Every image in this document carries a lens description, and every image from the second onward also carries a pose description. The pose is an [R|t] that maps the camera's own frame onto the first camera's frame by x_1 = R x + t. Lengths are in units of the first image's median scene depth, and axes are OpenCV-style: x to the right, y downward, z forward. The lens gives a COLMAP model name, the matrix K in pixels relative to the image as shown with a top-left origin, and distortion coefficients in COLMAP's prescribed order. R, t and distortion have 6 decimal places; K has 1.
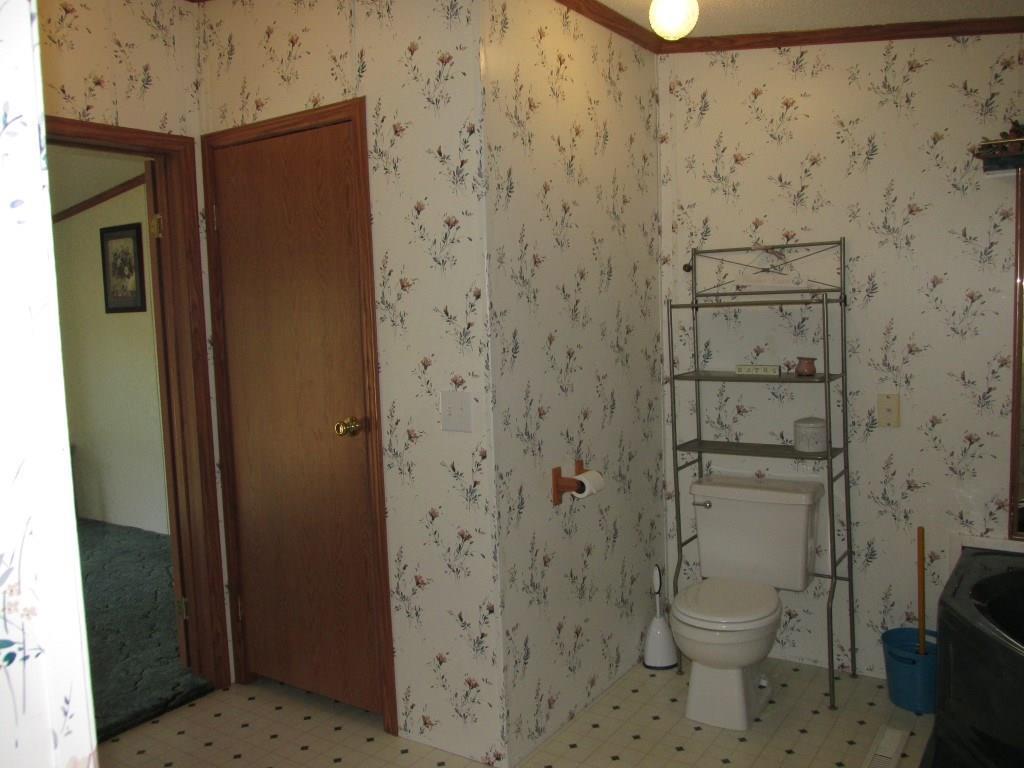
lens RADIAL K [[856.5, 0, 510.6], [0, 856.5, 386.8], [0, 0, 1]] dist [-0.031779, 0.009973]
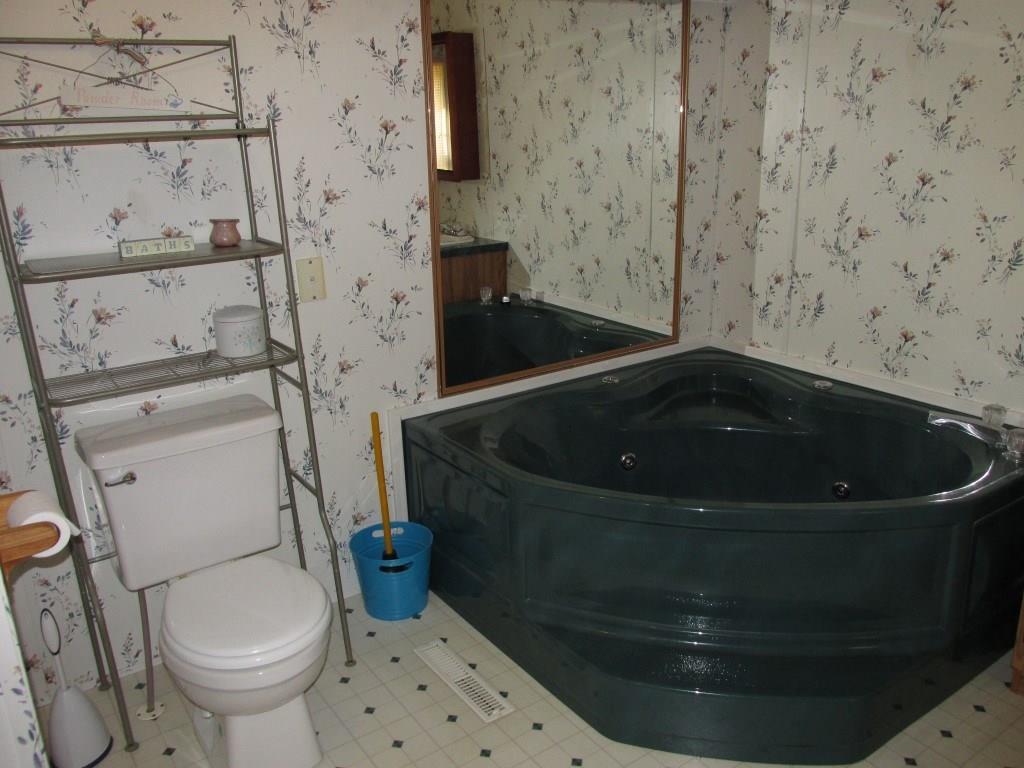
lens RADIAL K [[856.5, 0, 520.4], [0, 856.5, 386.3], [0, 0, 1]] dist [-0.031779, 0.009973]
pose [[0.356746, -0.255538, 0.898573, -0.199326], [0.101824, 0.966767, 0.234506, -0.039445], [-0.928636, 0.007838, 0.370910, 0.519836]]
